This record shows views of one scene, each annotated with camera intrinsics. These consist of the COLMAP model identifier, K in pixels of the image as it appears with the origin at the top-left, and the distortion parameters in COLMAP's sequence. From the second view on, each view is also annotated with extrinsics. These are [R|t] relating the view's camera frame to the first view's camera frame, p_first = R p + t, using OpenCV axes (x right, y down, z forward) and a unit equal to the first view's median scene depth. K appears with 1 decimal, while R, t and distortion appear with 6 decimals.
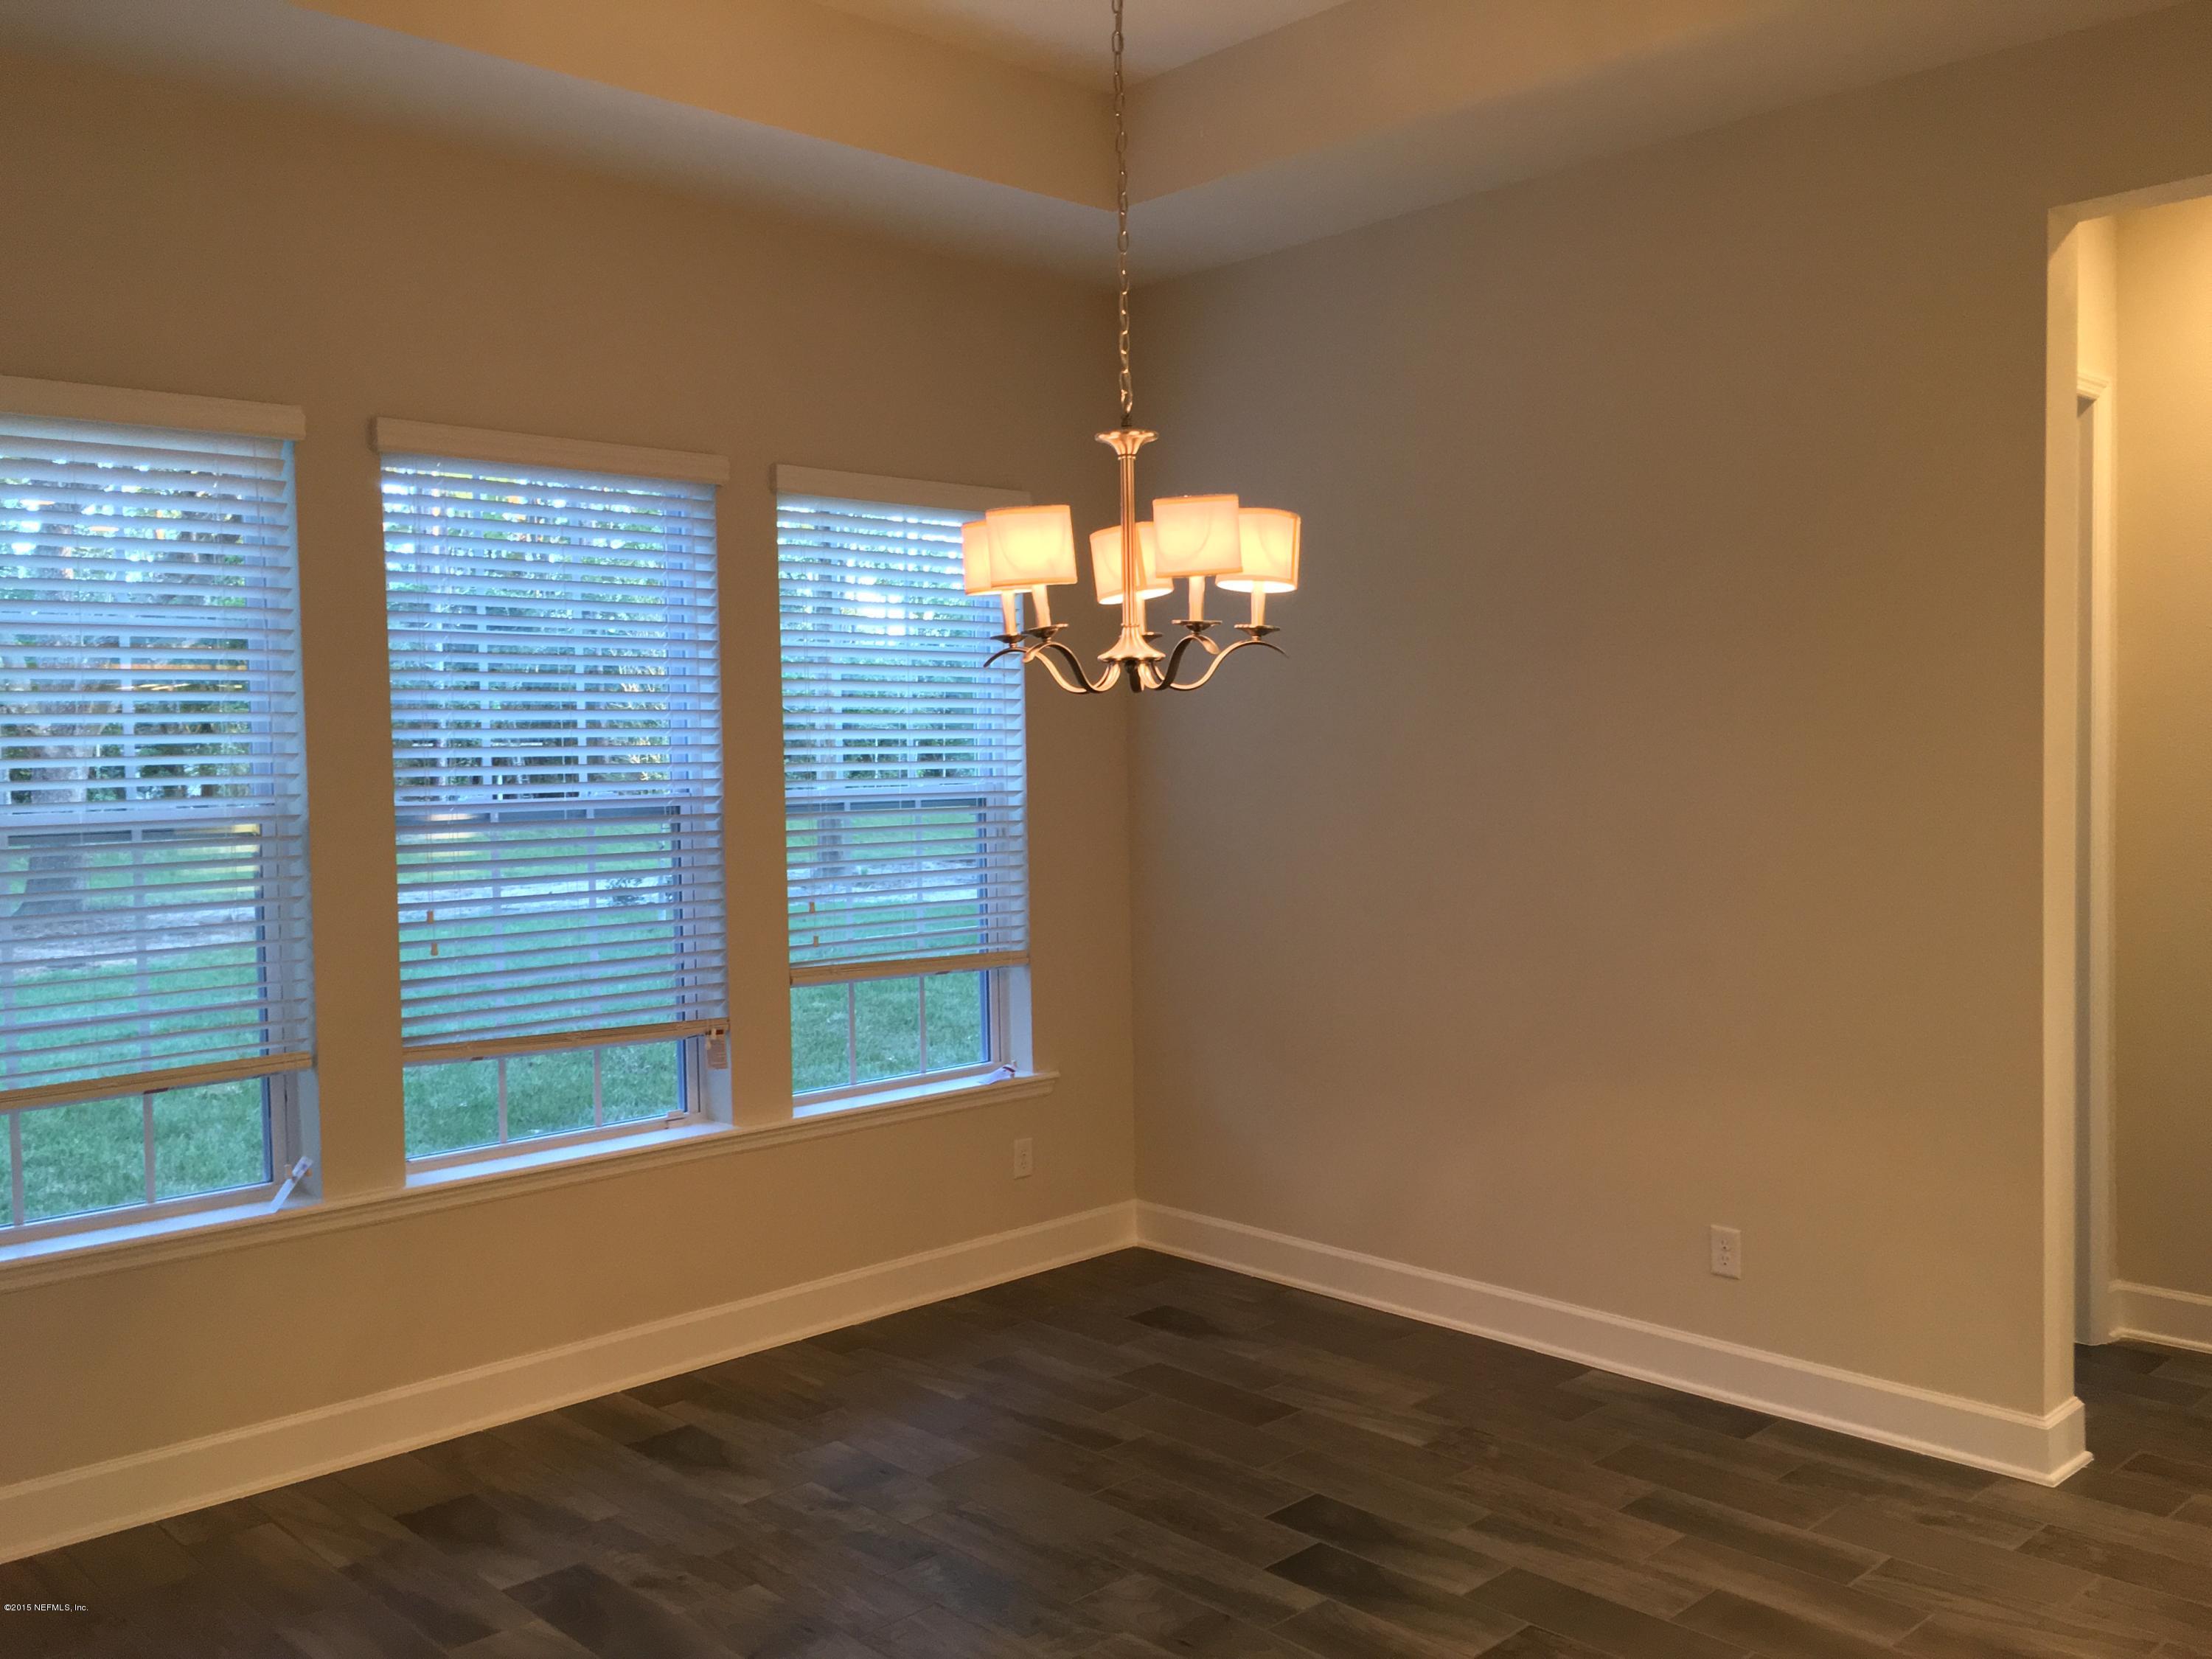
lens RADIAL K [[1896.8, 0, 1106.0], [0, 1896.8, 829.5], [0, 0, 1]] dist [0.018142, 0.001688]
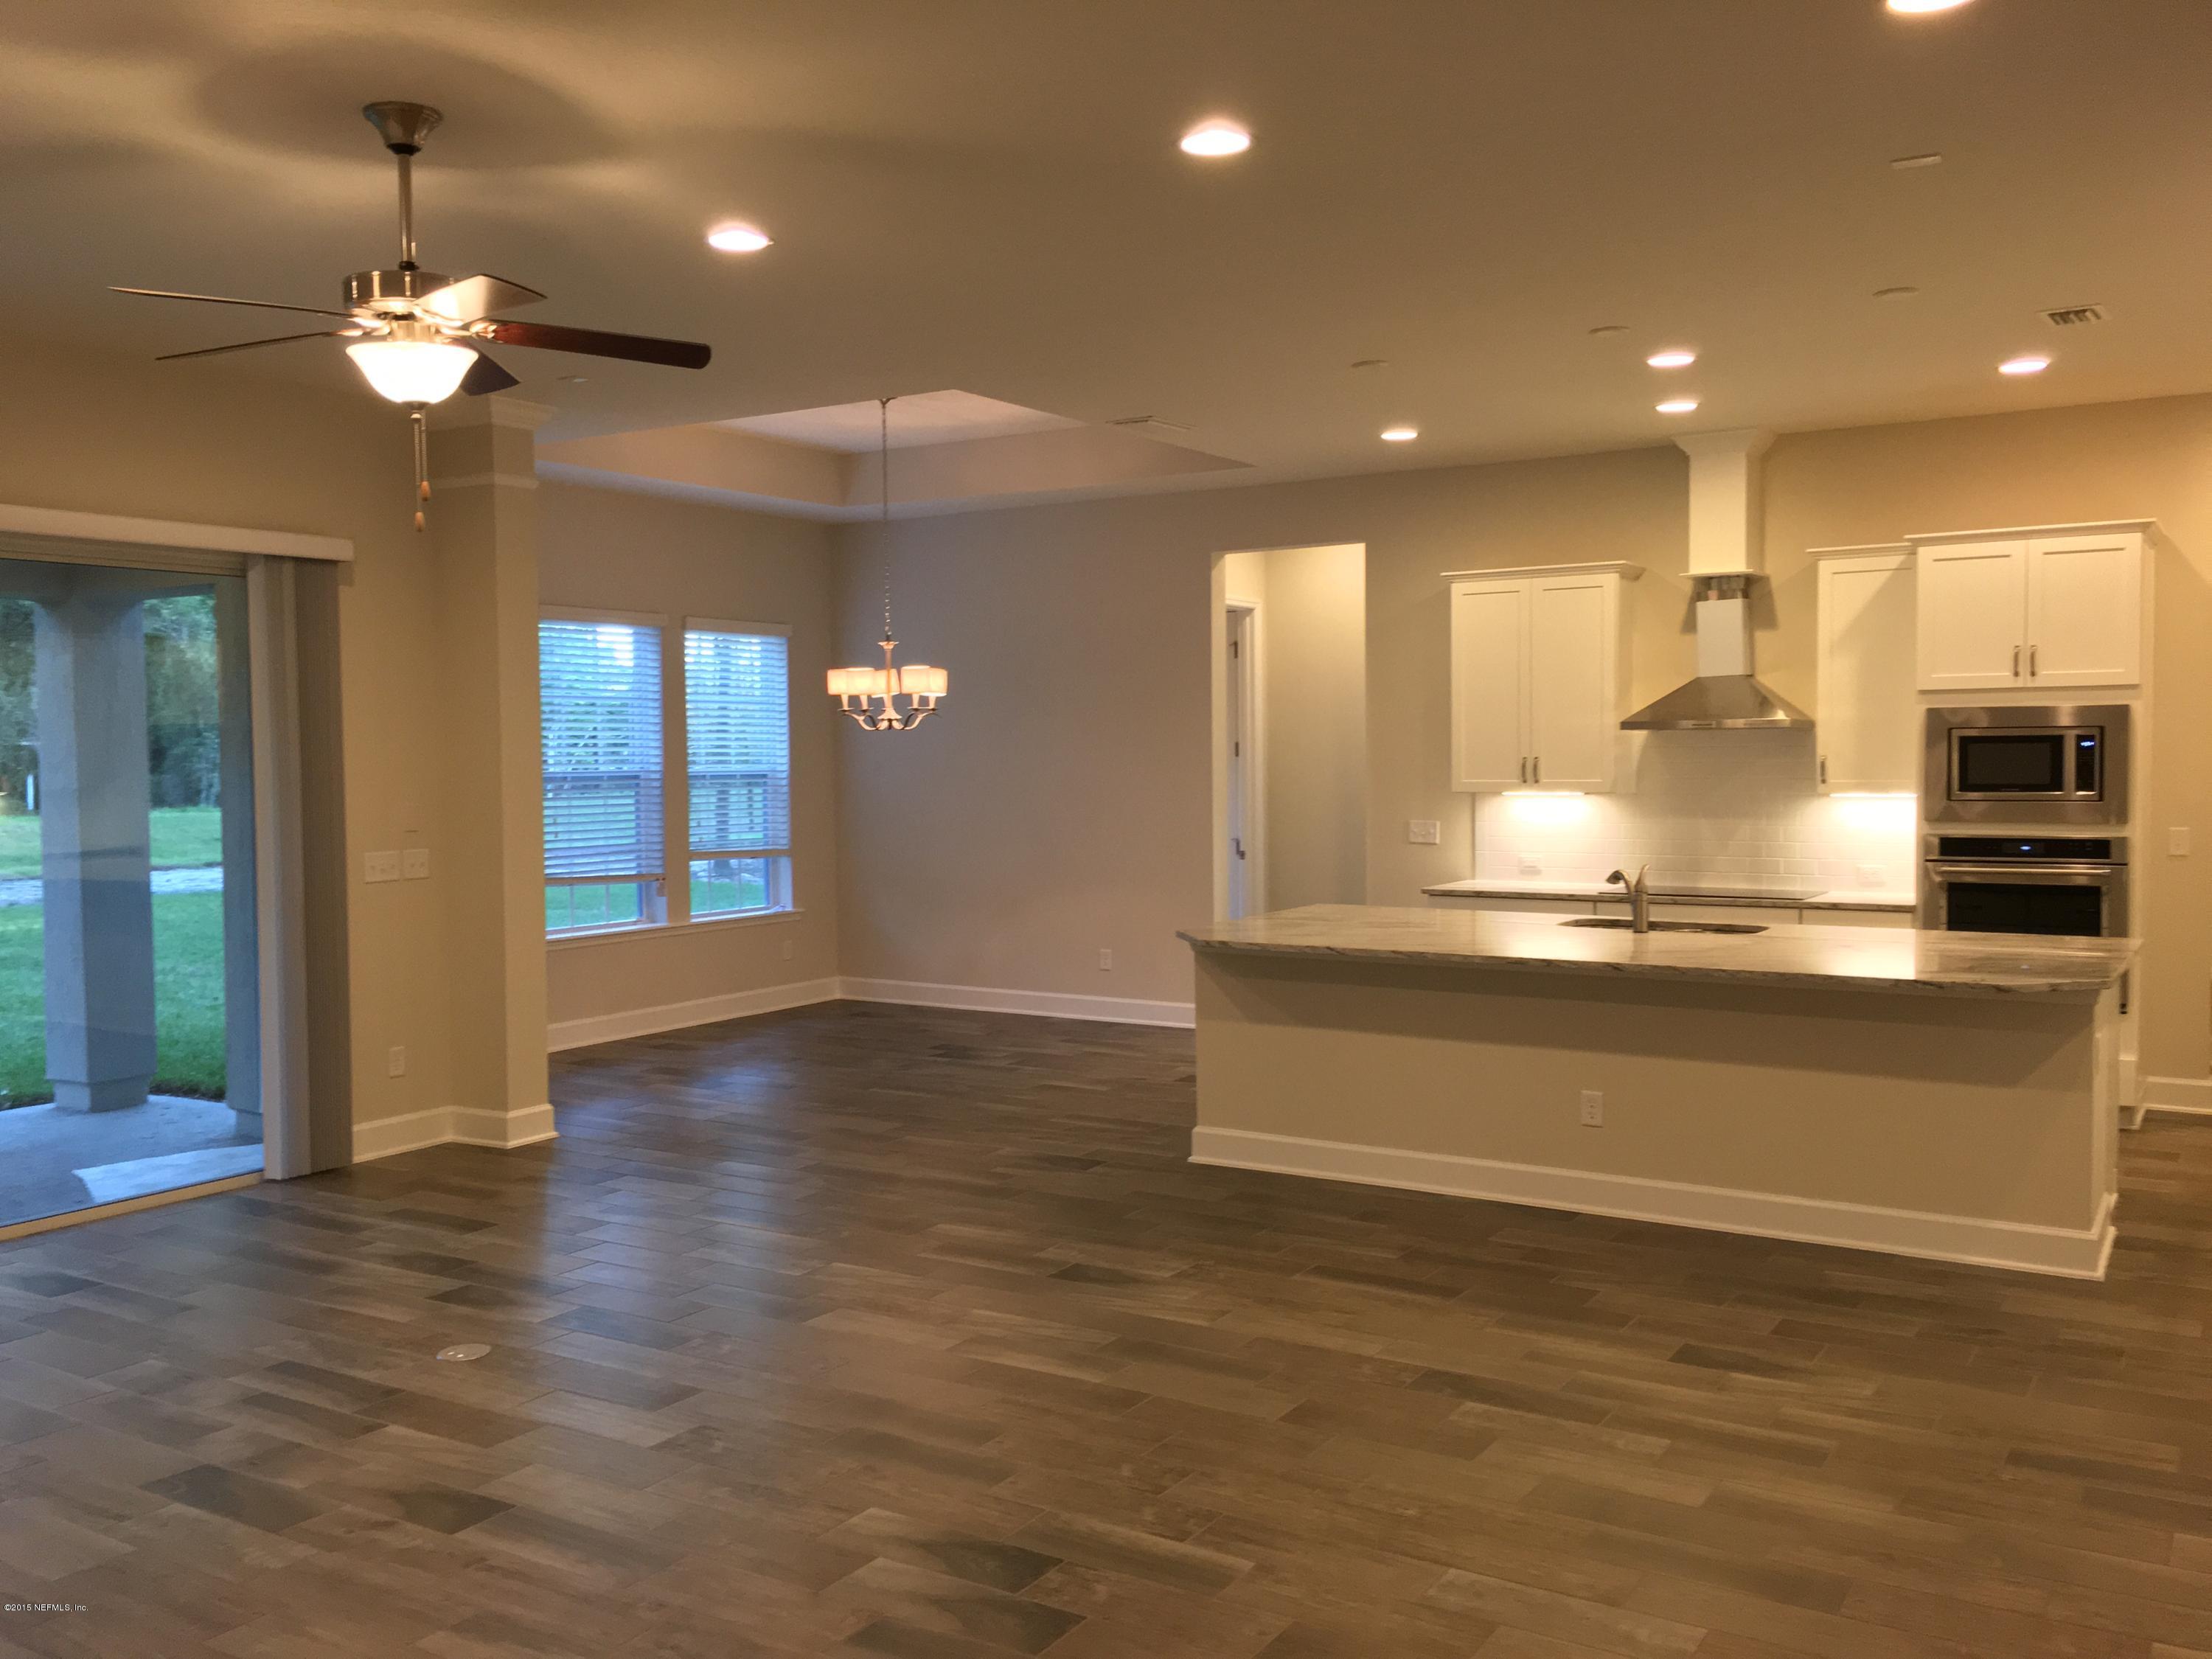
lens RADIAL K [[1896.8, 0, 1106.0], [0, 1896.8, 829.5], [0, 0, 1]] dist [0.018142, 0.001688]
pose [[0.969653, -0.003853, 0.244457, -0.237399], [0.004831, 0.999983, -0.003400, 0.058399], [-0.244439, 0.004478, 0.969654, -1.203120]]
